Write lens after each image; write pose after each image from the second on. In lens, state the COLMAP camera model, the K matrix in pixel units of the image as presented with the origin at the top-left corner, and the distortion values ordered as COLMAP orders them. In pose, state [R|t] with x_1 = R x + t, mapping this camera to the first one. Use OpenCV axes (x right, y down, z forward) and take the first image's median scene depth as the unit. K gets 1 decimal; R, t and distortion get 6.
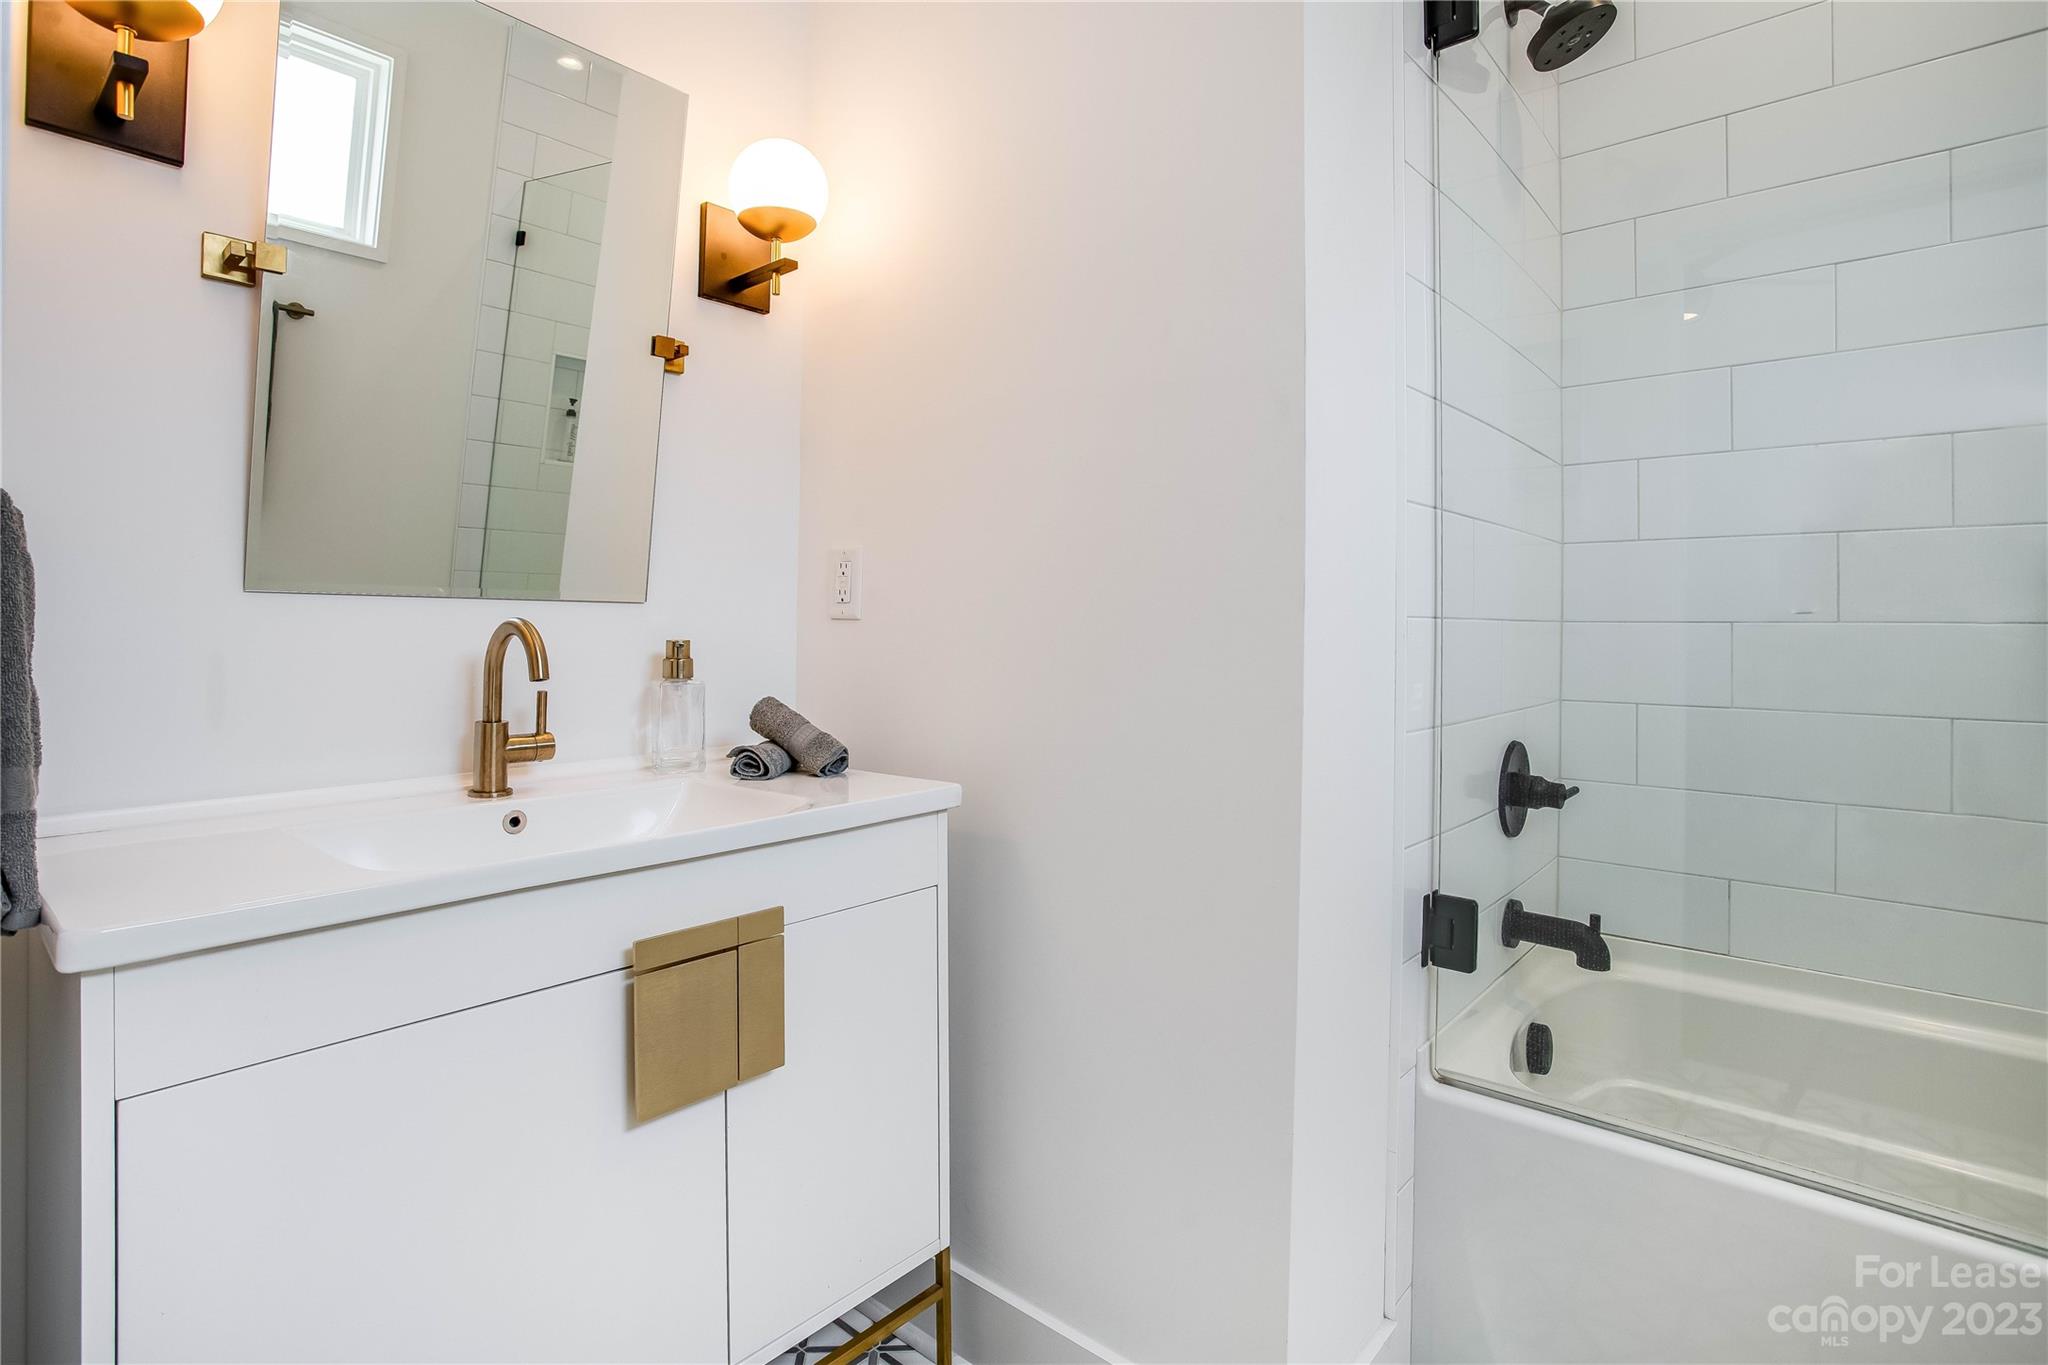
lens RADIAL K [[997.9, 0, 1022.7], [0, 997.9, 670.6], [0, 0, 1]] dist [-0.061957, 0.031954]
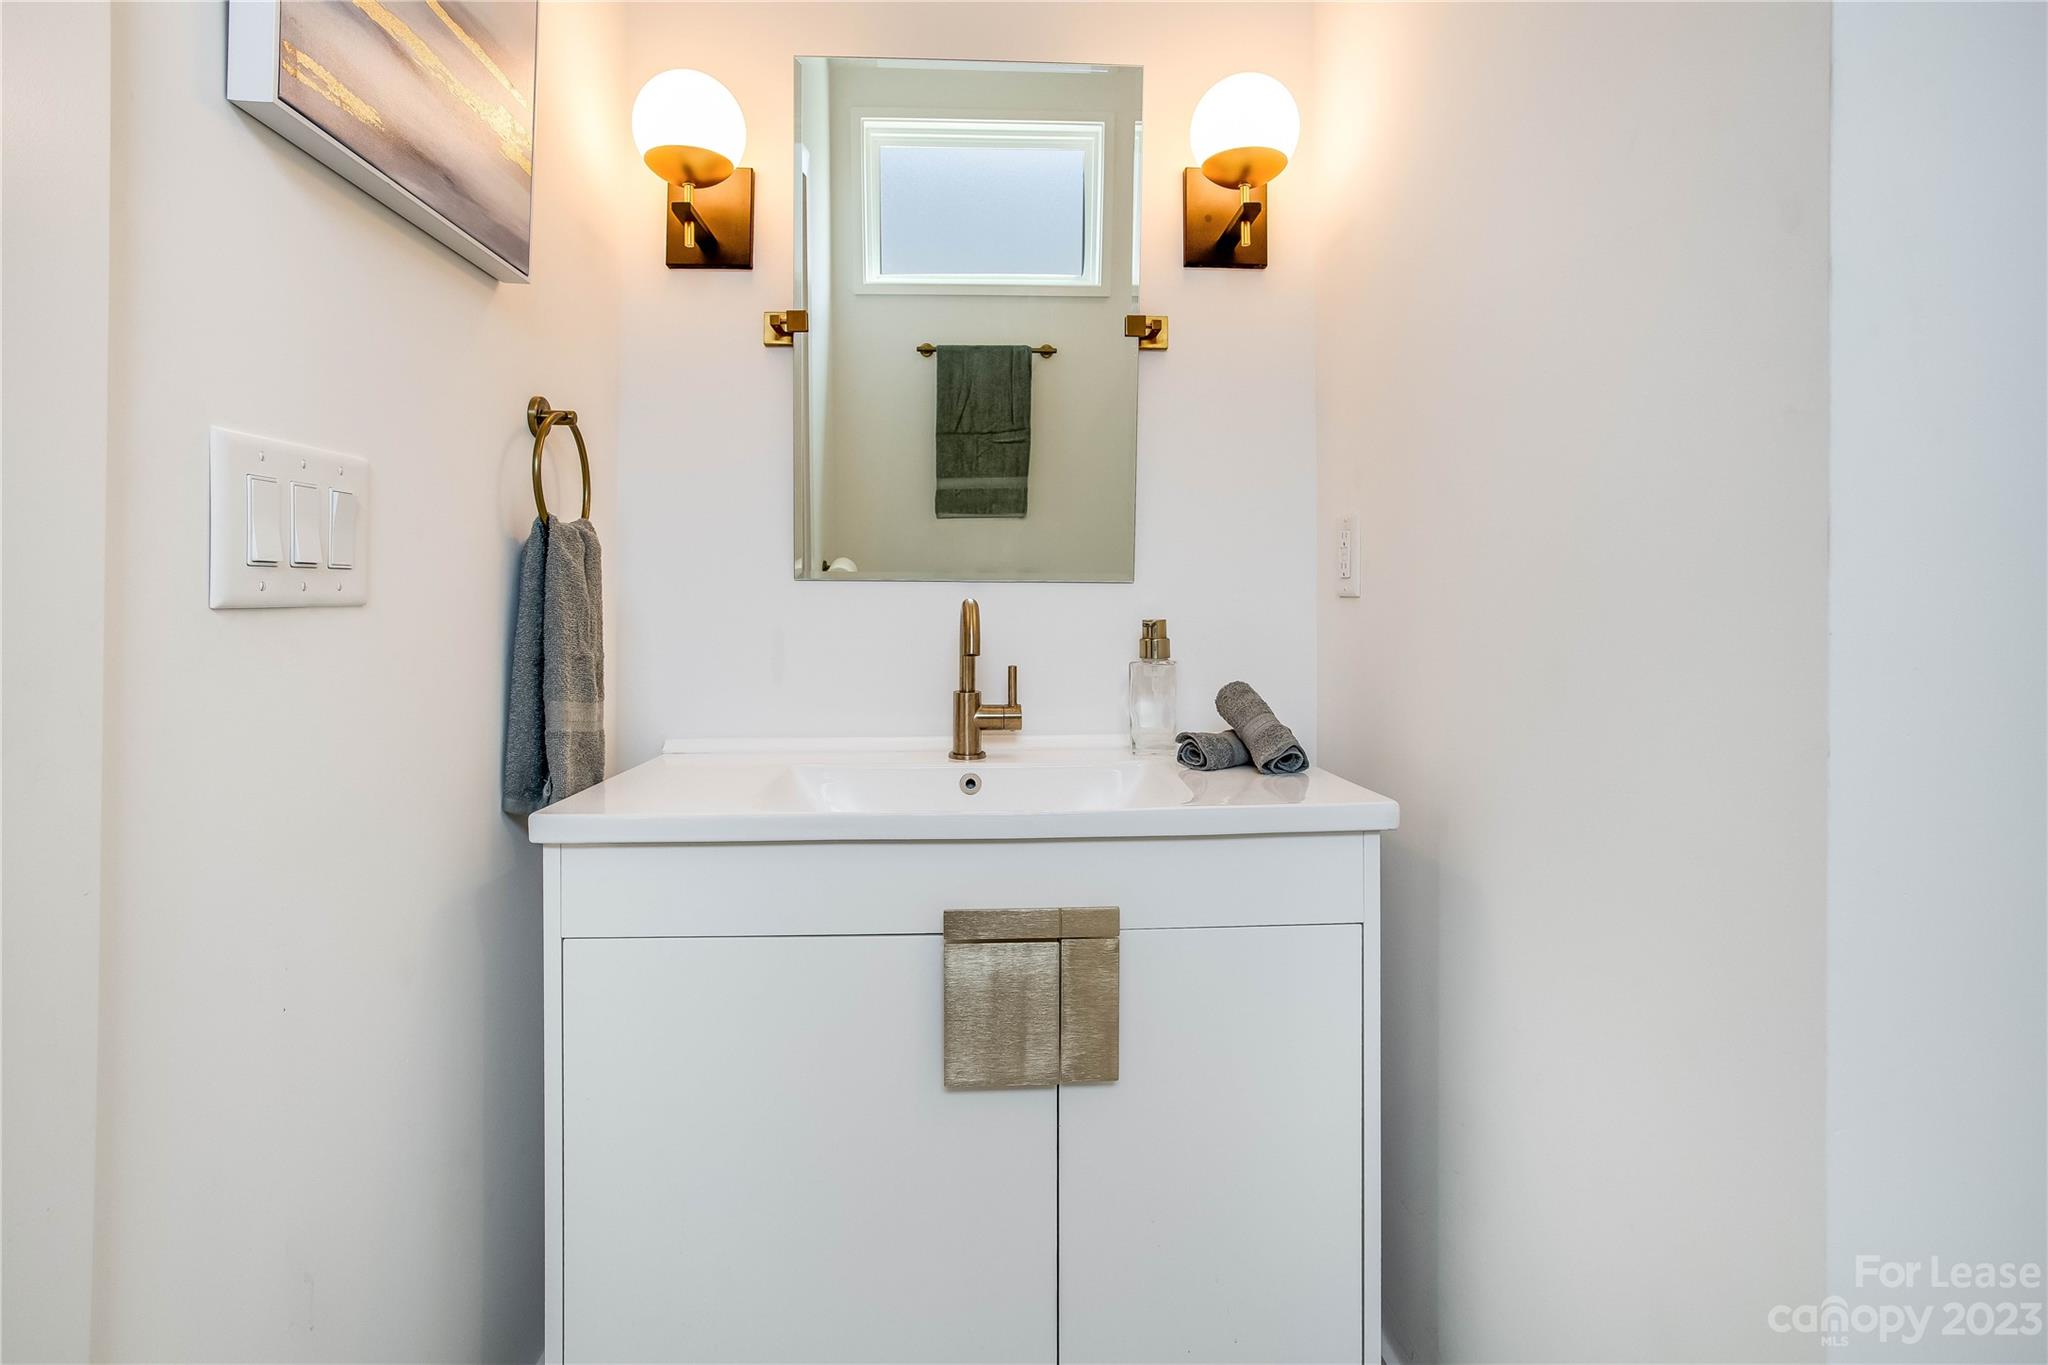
lens RADIAL K [[995.5, 0, 1033.9], [0, 995.5, 640.9], [0, 0, 1]] dist [-0.059936, 0.030942]
pose [[0.700924, 0.017980, -0.713010, 0.140322], [-0.025640, 0.999671, 0.000004, -0.003390], [0.712775, 0.018279, 0.701154, 0.114259]]
